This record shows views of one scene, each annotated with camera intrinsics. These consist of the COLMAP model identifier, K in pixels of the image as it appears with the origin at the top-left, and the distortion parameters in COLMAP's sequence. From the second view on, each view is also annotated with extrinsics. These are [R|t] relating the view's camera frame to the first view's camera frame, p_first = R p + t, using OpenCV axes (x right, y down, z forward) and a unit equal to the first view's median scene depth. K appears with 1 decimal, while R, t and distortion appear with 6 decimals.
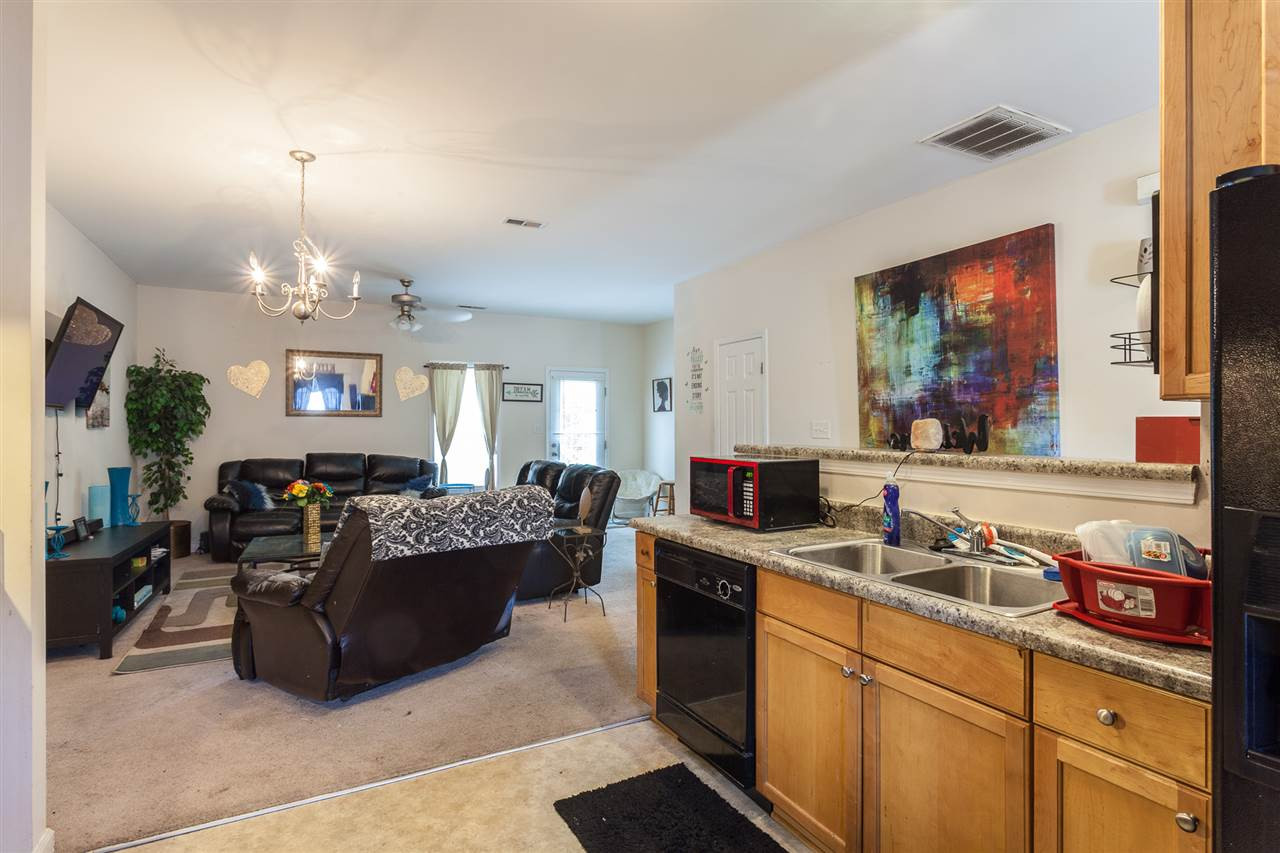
lens RADIAL K [[645.7, 0, 638.1], [0, 645.7, 426.4], [0, 0, 1]] dist [0.002019, 0.000167]
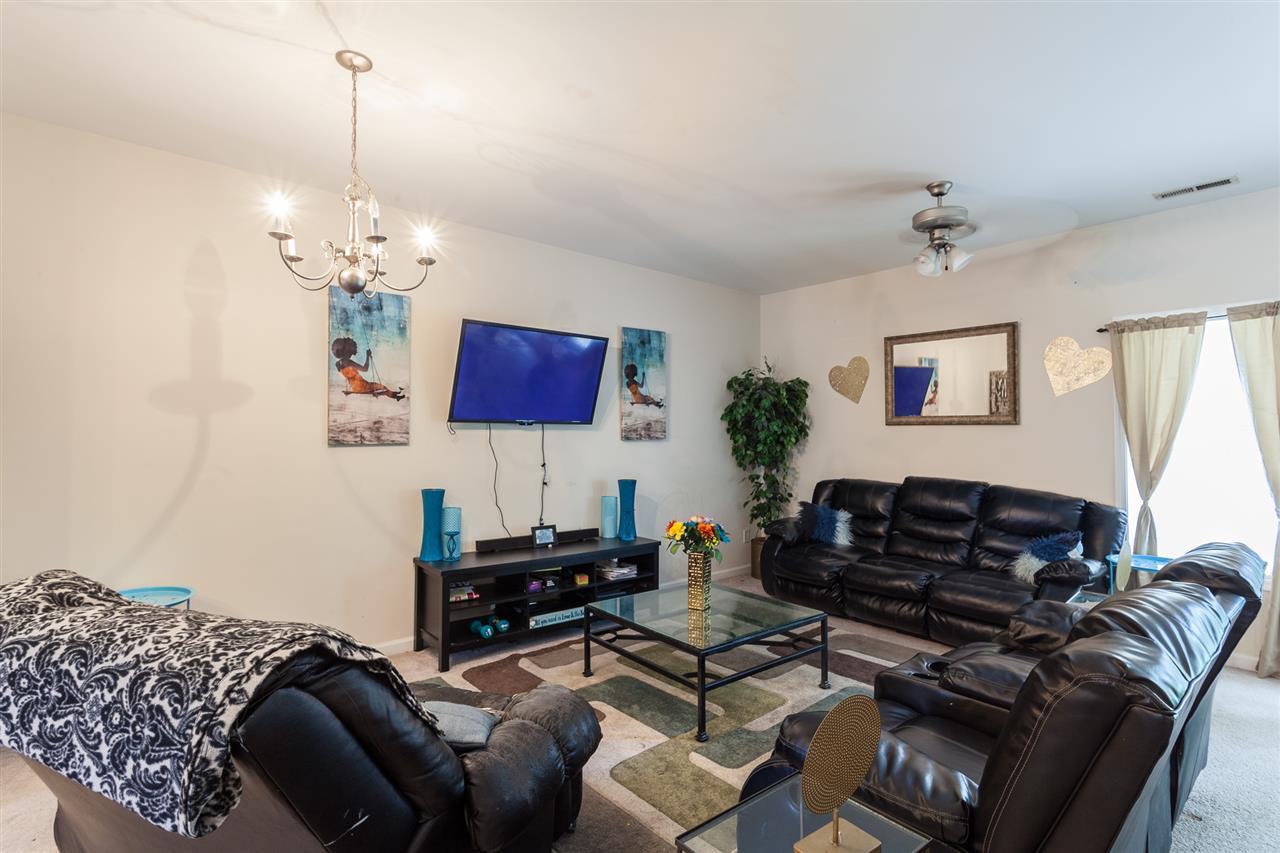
lens RADIAL K [[616.4, 0, 646.3], [0, 616.4, 424.9], [0, 0, 1]] dist [-0.000401, 0.001353]
pose [[0.230239, -0.012312, -0.973056, 0.091184], [-0.001582, 0.999914, -0.013026, -0.006664], [0.973133, 0.004539, 0.230200, 0.540916]]
